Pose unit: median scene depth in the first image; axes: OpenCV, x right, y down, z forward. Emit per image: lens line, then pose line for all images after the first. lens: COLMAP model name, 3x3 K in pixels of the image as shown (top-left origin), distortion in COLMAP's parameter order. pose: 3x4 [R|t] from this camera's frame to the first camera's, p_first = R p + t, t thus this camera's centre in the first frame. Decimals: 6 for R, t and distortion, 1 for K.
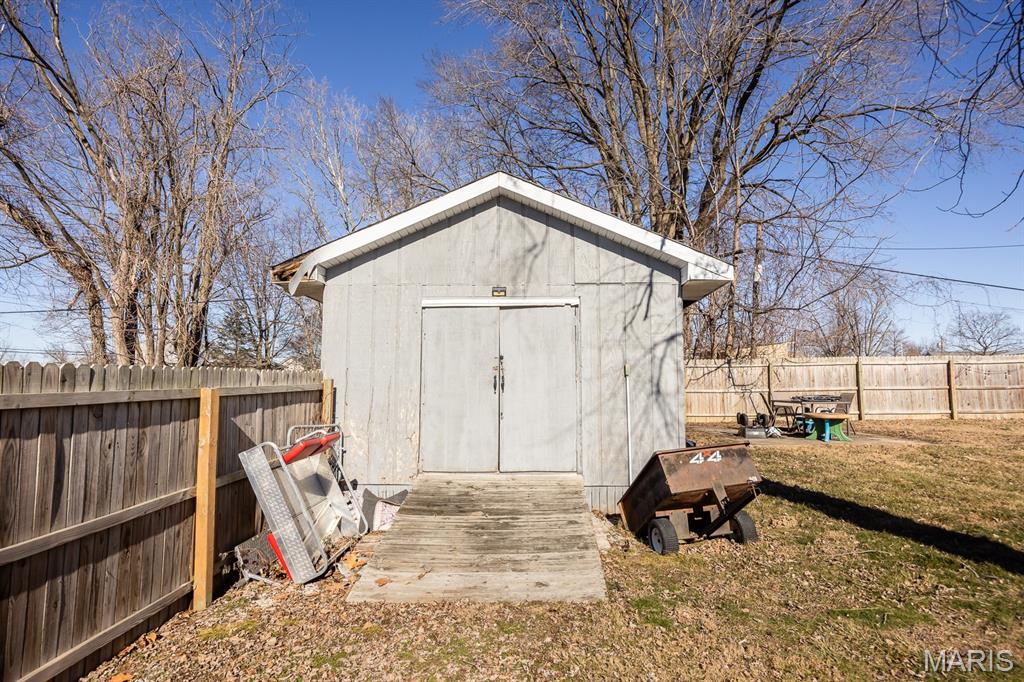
lens RADIAL K [[546.3, 0, 509.9], [0, 546.3, 327.8], [0, 0, 1]] dist [-0.024397, 0.000343]
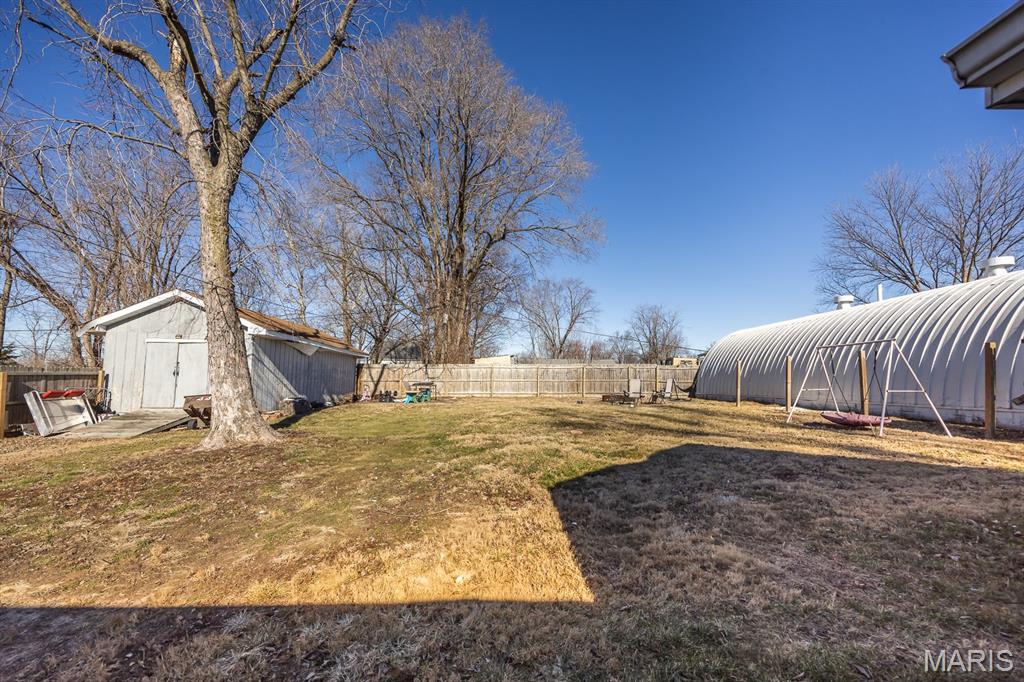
lens RADIAL K [[400.9, 0, 512.0], [0, 400.9, 341.0], [0, 0, 1]] dist [-0.001548, -0.000142]
pose [[0.997871, 0.017491, 0.062833, 1.403890], [-0.018111, 0.999793, 0.009314, -0.091244], [-0.062657, -0.010432, 0.997981, -0.936514]]
